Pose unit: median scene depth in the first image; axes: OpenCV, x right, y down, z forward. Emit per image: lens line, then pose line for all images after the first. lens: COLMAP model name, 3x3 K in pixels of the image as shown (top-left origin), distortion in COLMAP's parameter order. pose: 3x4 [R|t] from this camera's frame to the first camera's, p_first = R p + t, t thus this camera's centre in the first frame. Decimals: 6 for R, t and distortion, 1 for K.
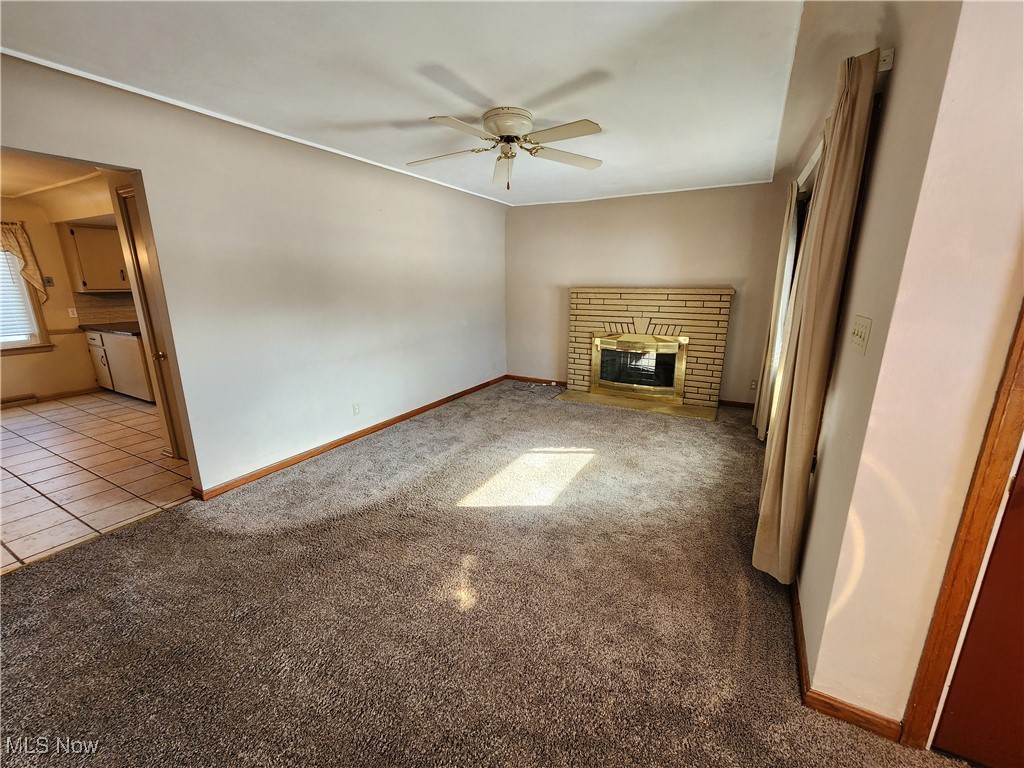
lens RADIAL K [[422.0, 0, 512.0], [0, 422.0, 384.0], [0, 0, 1]] dist [-0.002395, 0.000208]
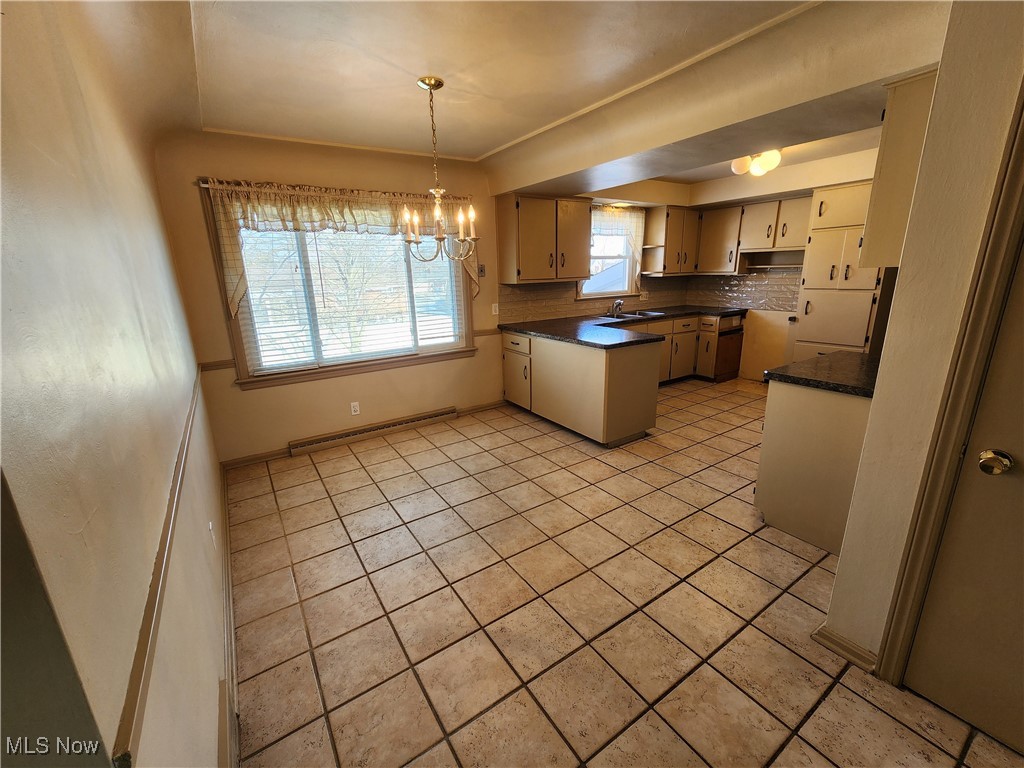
lens RADIAL K [[422.0, 0, 512.0], [0, 422.0, 384.0], [0, 0, 1]] dist [-0.002395, 0.000208]
pose [[0.884283, 0.101824, -0.455715, -0.656013], [-0.088739, 0.994795, 0.050081, -0.072664], [0.458443, -0.003846, 0.888716, 0.306842]]
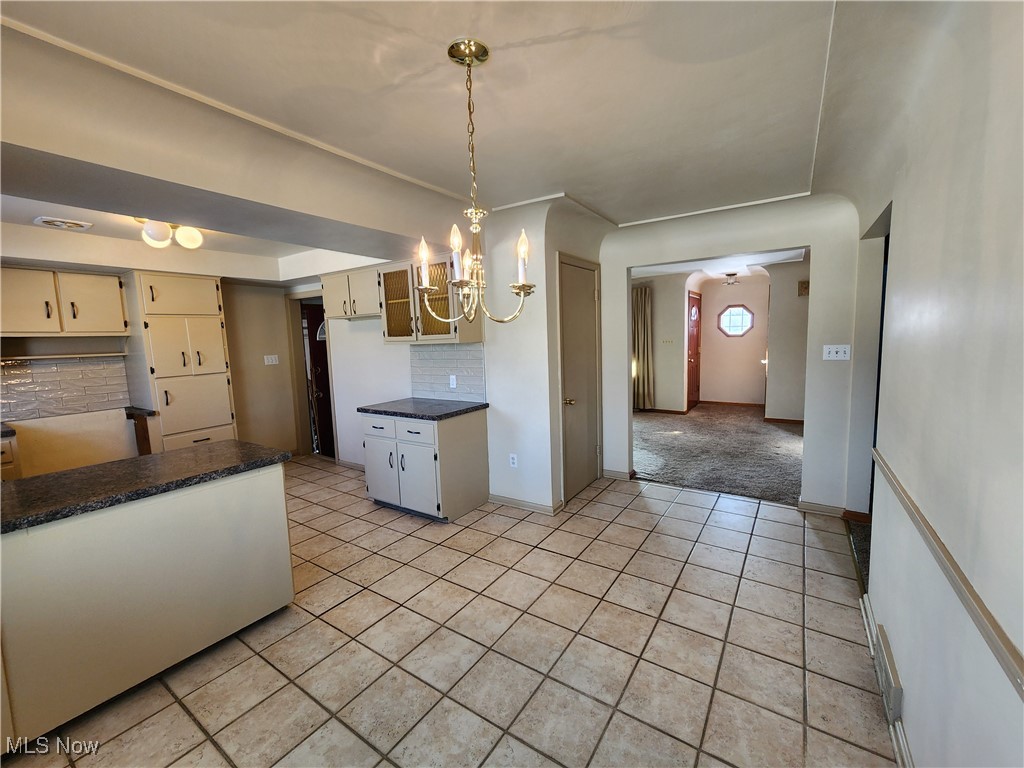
lens RADIAL K [[422.0, 0, 512.0], [0, 422.0, 384.0], [0, 0, 1]] dist [-0.002395, 0.000208]
pose [[0.092855, -0.109946, 0.989591, -1.220791], [0.267533, 0.960090, 0.081566, -0.153569], [-0.959064, 0.257174, 0.118563, 0.632659]]
